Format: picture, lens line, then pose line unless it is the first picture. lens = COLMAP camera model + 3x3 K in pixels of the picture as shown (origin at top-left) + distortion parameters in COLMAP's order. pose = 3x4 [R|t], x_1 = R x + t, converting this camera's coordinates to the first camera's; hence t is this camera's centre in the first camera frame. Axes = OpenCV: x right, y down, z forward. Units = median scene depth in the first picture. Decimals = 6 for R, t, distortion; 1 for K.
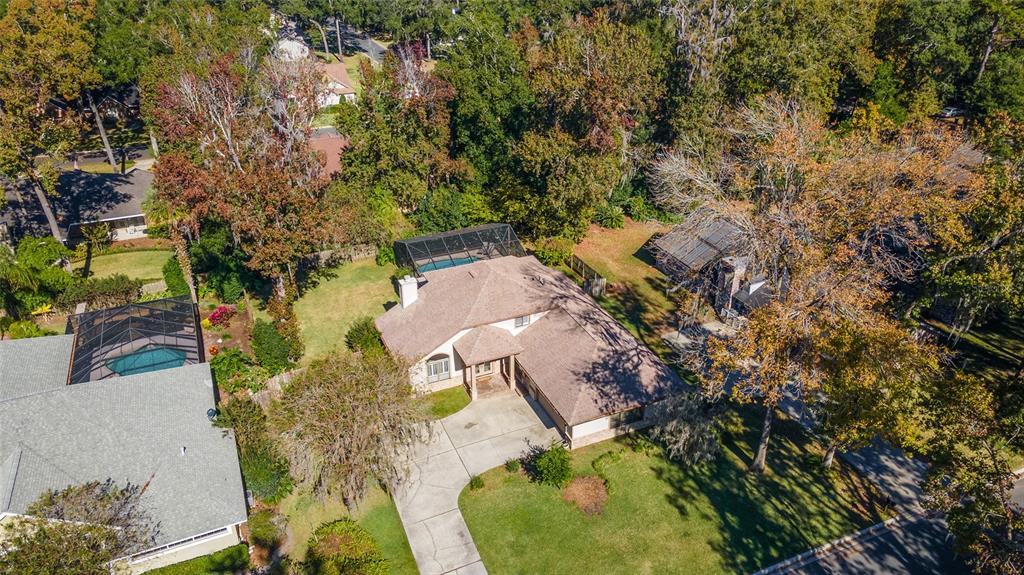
lens RADIAL K [[768.8, 0, 516.2], [0, 768.8, 287.2], [0, 0, 1]] dist [0.023969, 0.013860]
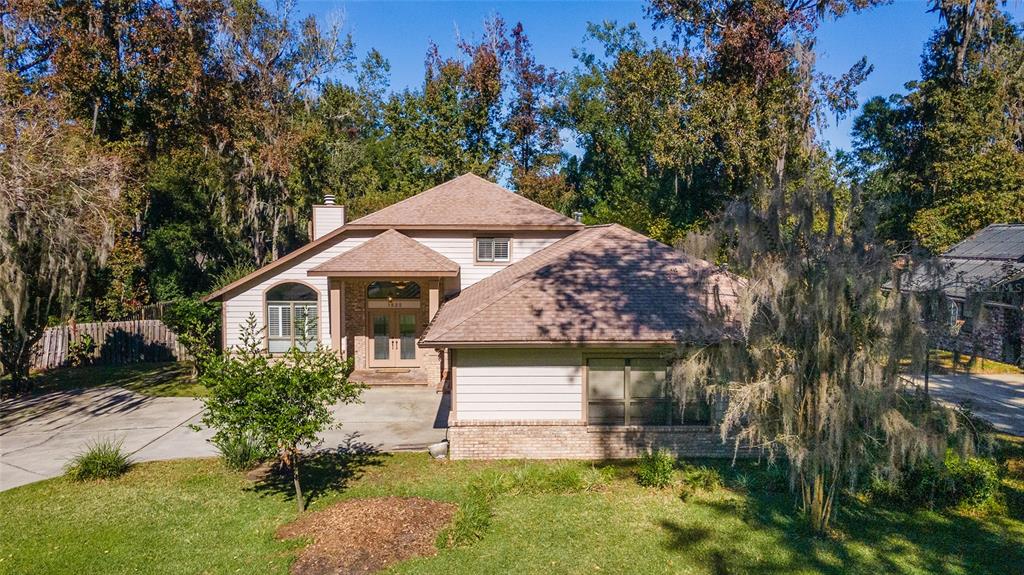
lens RADIAL K [[768.8, 0, 512.5], [0, 768.8, 283.3], [0, 0, 1]] dist [0.023969, 0.013860]
pose [[0.923712, 0.031724, -0.381771, 0.211139], [-0.192521, 0.900020, -0.391024, 0.258809], [0.331197, 0.434692, 0.837467, 0.696910]]
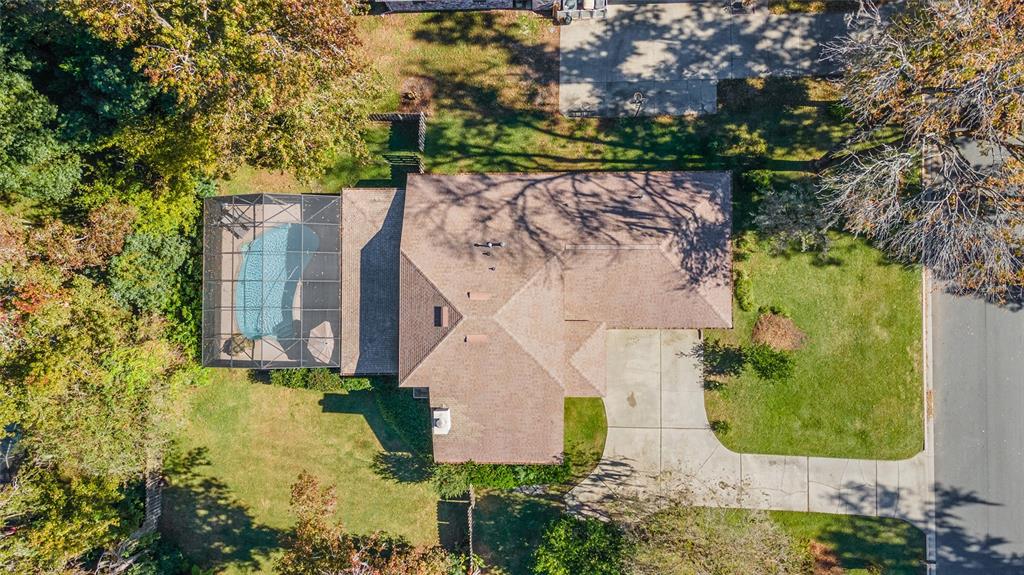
lens RADIAL K [[768.8, 0, 513.4], [0, 768.8, 289.6], [0, 0, 1]] dist [0.023969, 0.013860]
pose [[0.409159, -0.911606, 0.039554, -0.035590], [0.450133, 0.239362, 0.860283, -0.720851], [-0.793706, -0.334187, 0.508281, 0.705369]]
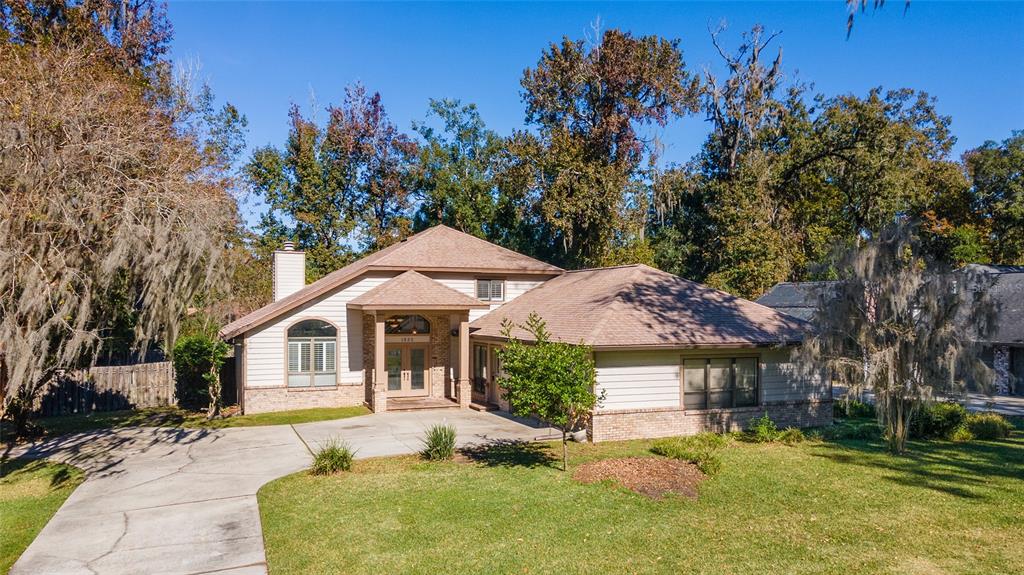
lens RADIAL K [[768.8, 0, 517.4], [0, 768.8, 311.5], [0, 0, 1]] dist [0.023969, 0.013860]
pose [[0.999902, 0.009083, -0.010658, 0.034975], [-0.013106, 0.875042, -0.483869, 0.337238], [0.004931, 0.483962, 0.875075, 0.607298]]
